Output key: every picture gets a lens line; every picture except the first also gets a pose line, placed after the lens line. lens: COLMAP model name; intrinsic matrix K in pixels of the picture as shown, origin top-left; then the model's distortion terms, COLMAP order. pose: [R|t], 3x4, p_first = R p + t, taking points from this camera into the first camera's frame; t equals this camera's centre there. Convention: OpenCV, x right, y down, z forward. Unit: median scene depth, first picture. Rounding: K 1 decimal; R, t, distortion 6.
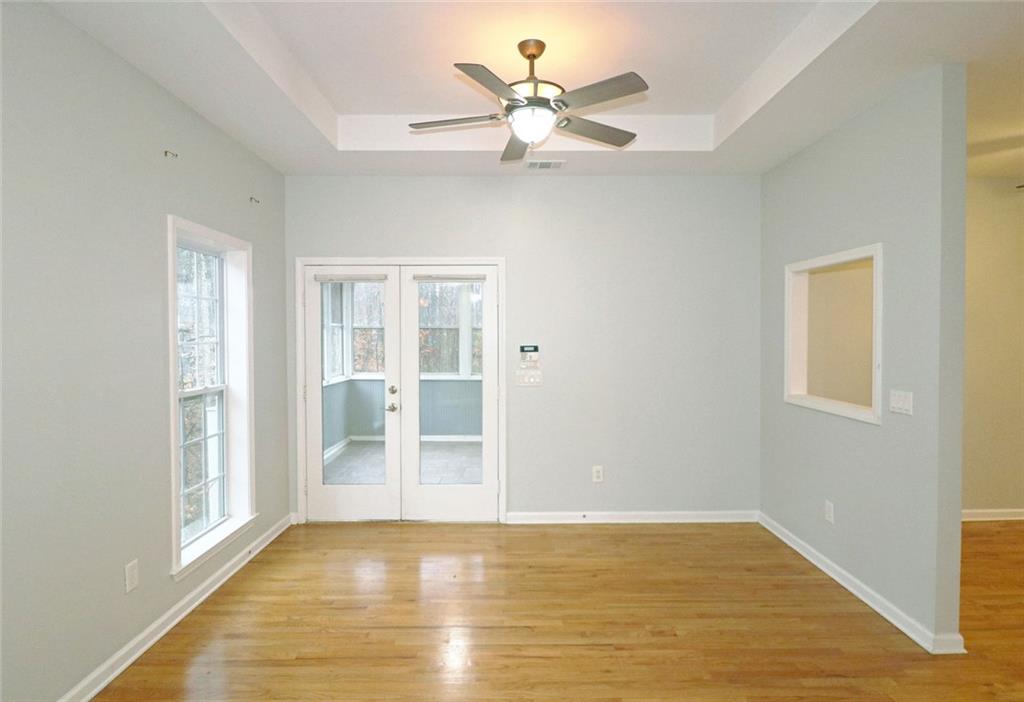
lens RADIAL K [[614.4, 0, 512.0], [0, 614.4, 351.0], [0, 0, 1]] dist [0.000586, -0.000124]
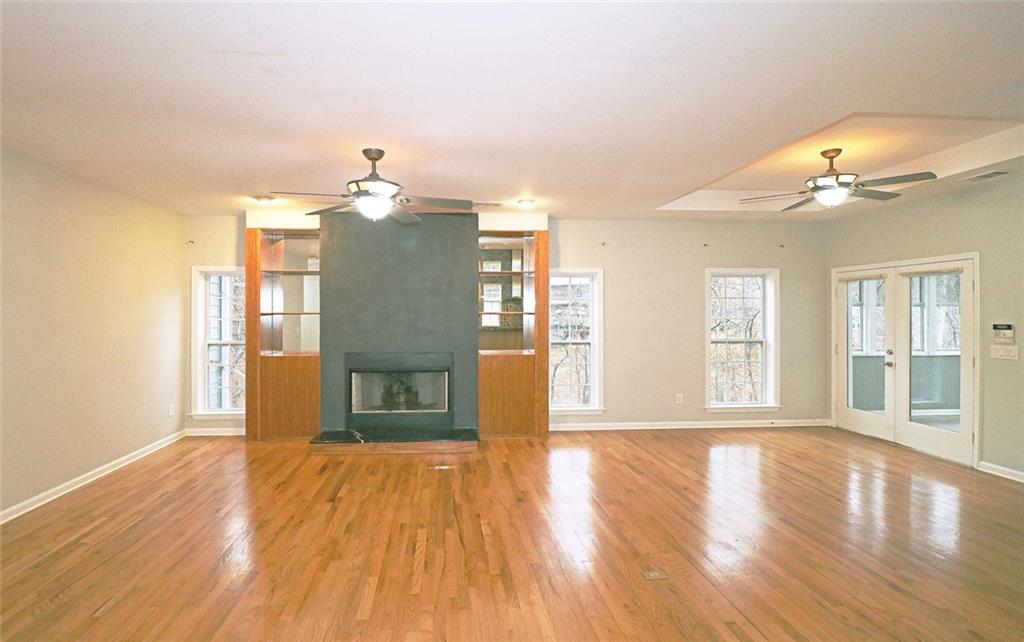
lens RADIAL K [[505.3, 0, 512.0], [0, 505.3, 321.0], [0, 0, 1]] dist [0.000068, 0.000029]
pose [[0.125059, 0.016521, -0.992012, 0.888637], [-0.028496, 0.999509, 0.013054, -0.001006], [0.991740, 0.026636, 0.125469, -0.050850]]
